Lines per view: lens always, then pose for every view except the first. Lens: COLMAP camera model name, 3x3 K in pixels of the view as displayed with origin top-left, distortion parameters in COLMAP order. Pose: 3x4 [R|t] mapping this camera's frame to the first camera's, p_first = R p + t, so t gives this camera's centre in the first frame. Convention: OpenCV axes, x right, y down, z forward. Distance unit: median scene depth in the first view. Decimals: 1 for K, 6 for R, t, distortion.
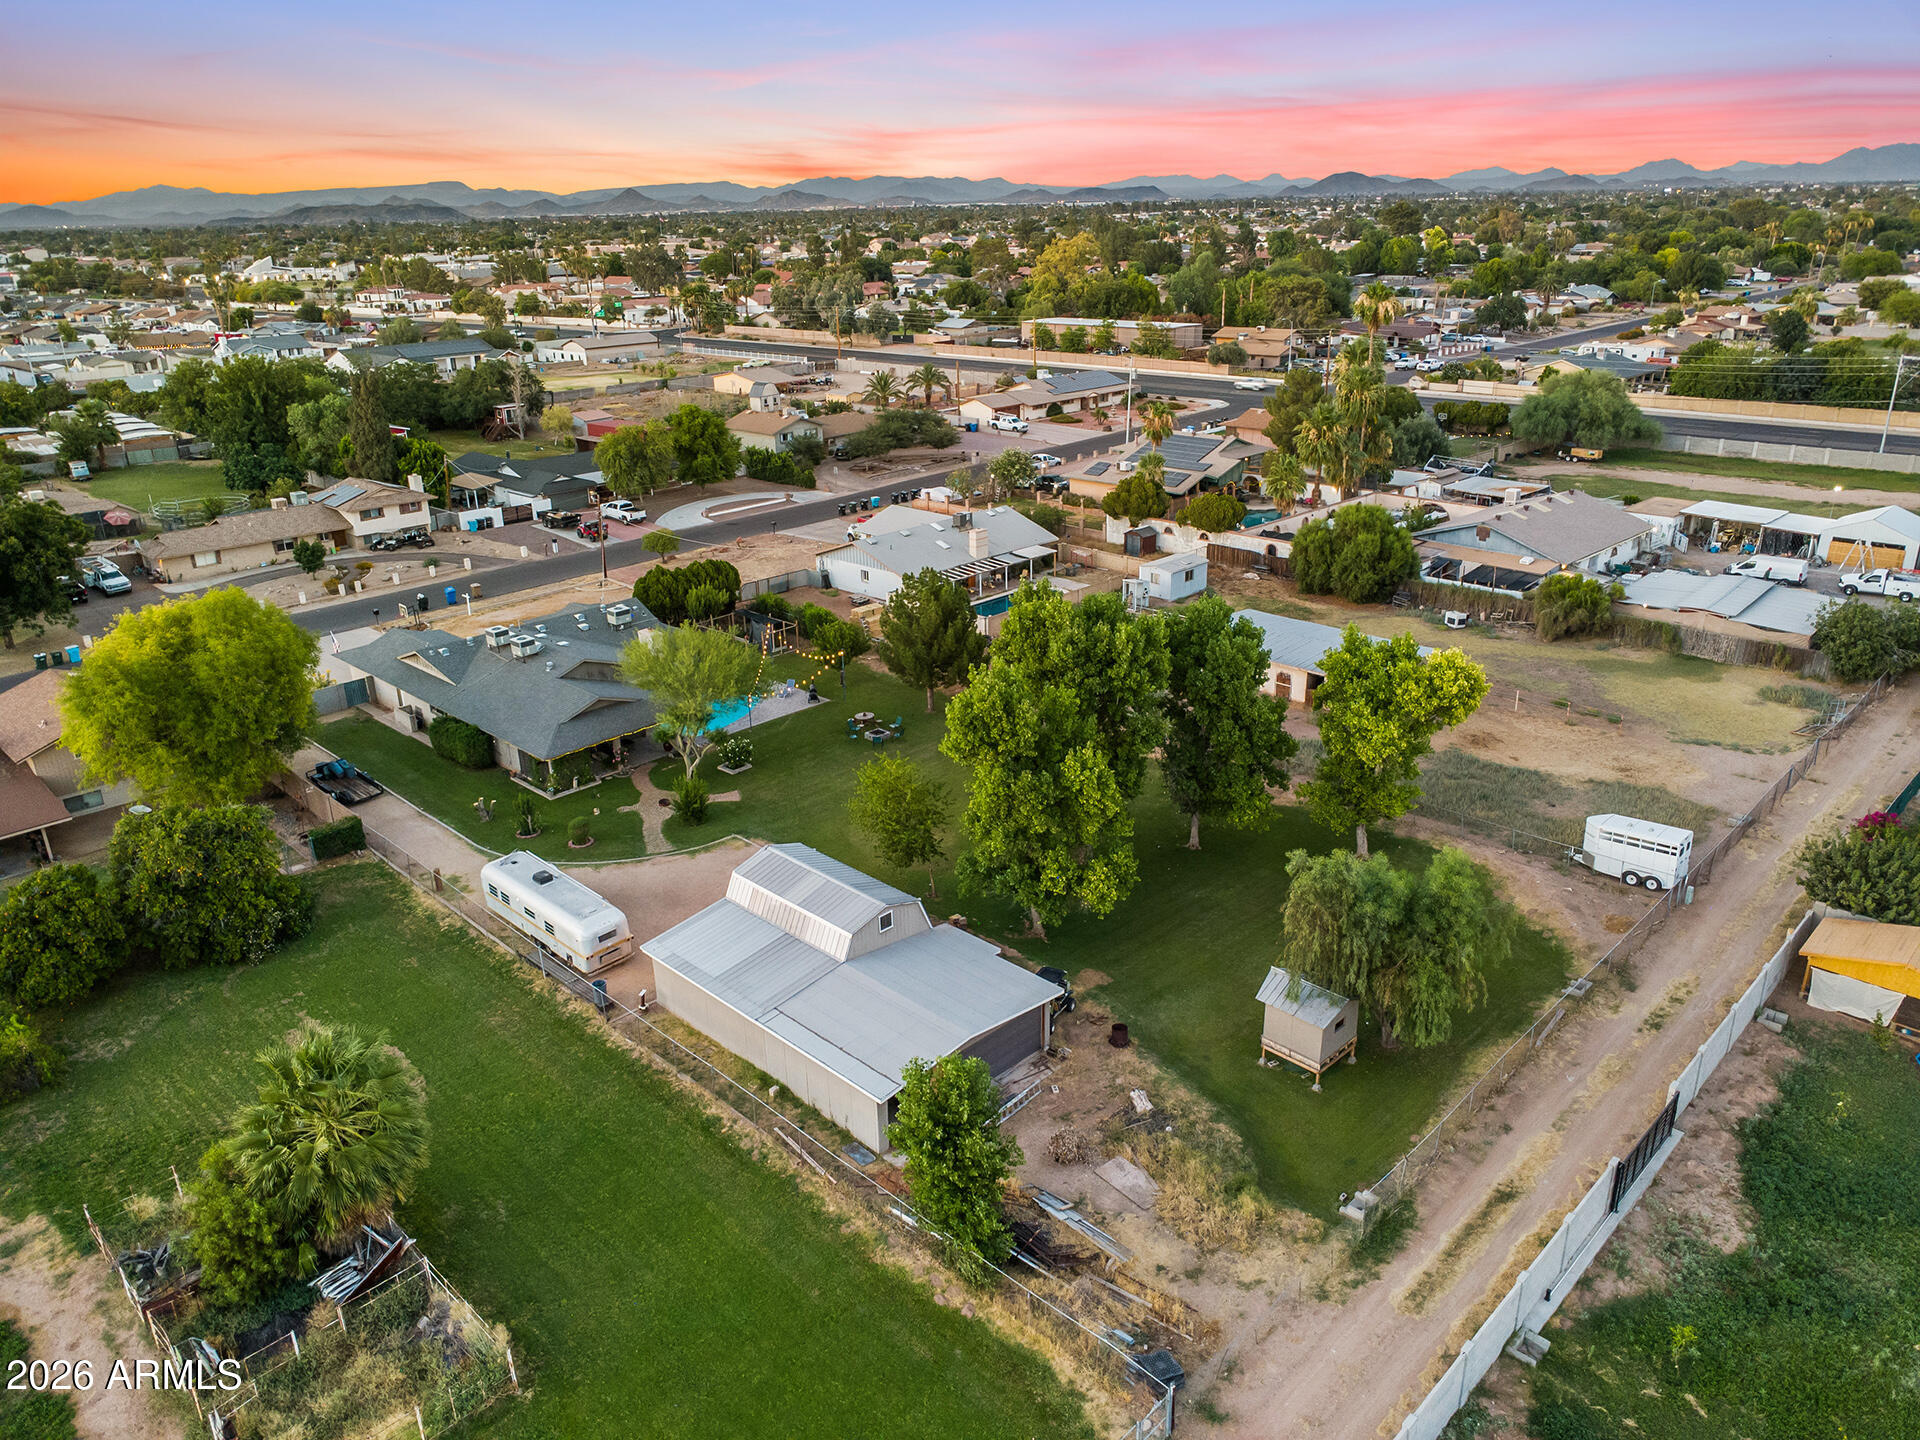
lens RADIAL K [[1345.2, 0, 956.8], [0, 1345.2, 726.7], [0, 0, 1]] dist [0.000949, 0.002041]
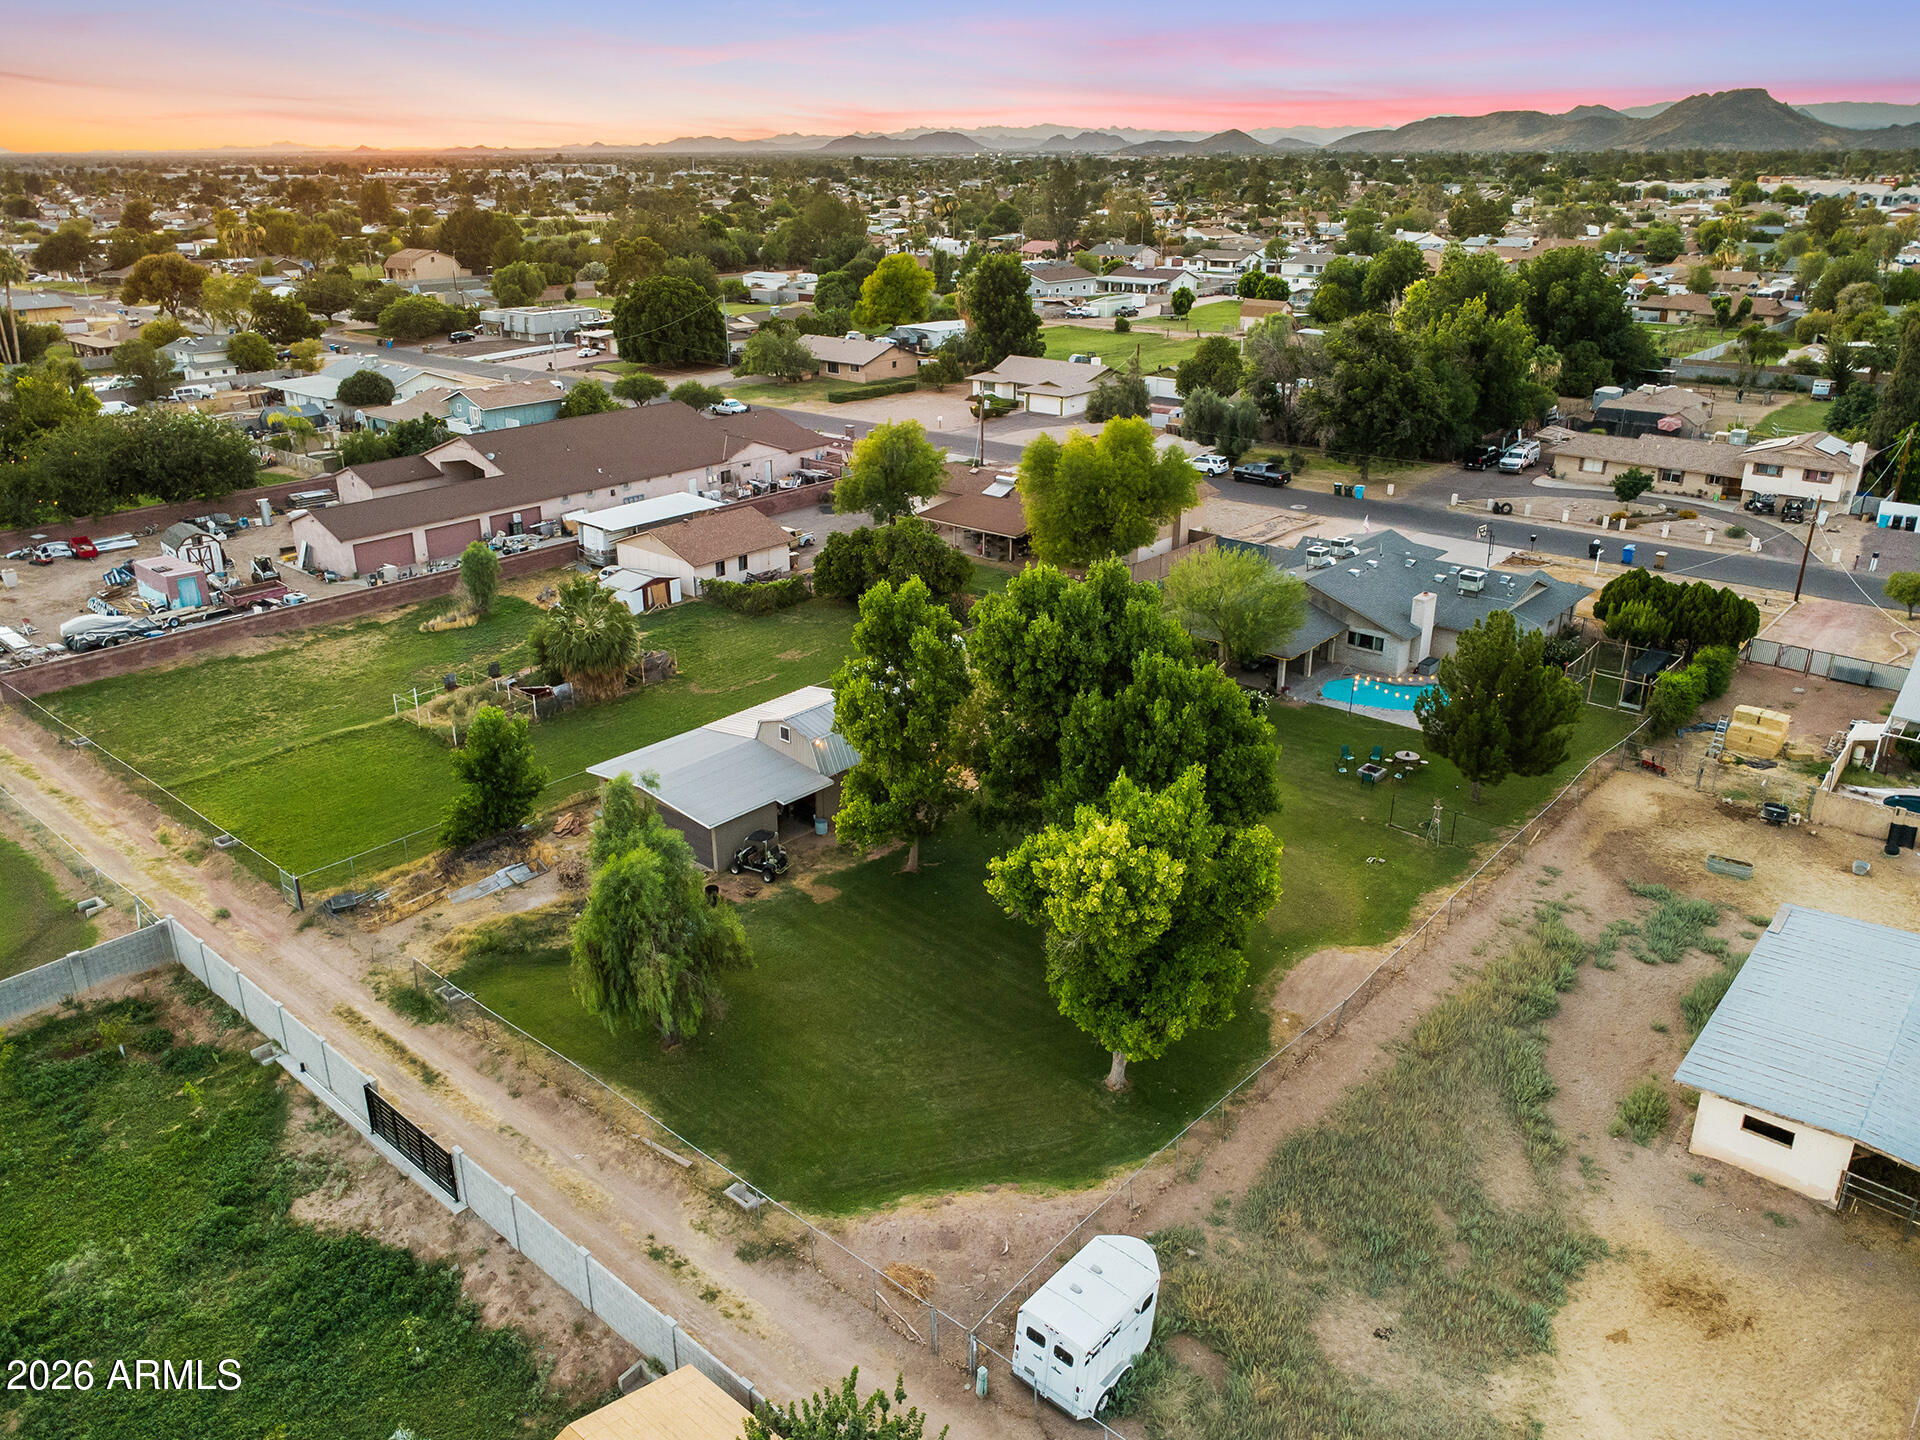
lens RADIAL K [[1305.1, 0, 962.2], [0, 1305.1, 878.5], [0, 0, 1]] dist [-0.000672, 0.004521]
pose [[0.066666, 0.506500, -0.859659, 0.632123], [-0.357276, 0.816566, 0.453403, -0.208777], [0.931617, 0.276909, 0.235398, 0.553599]]
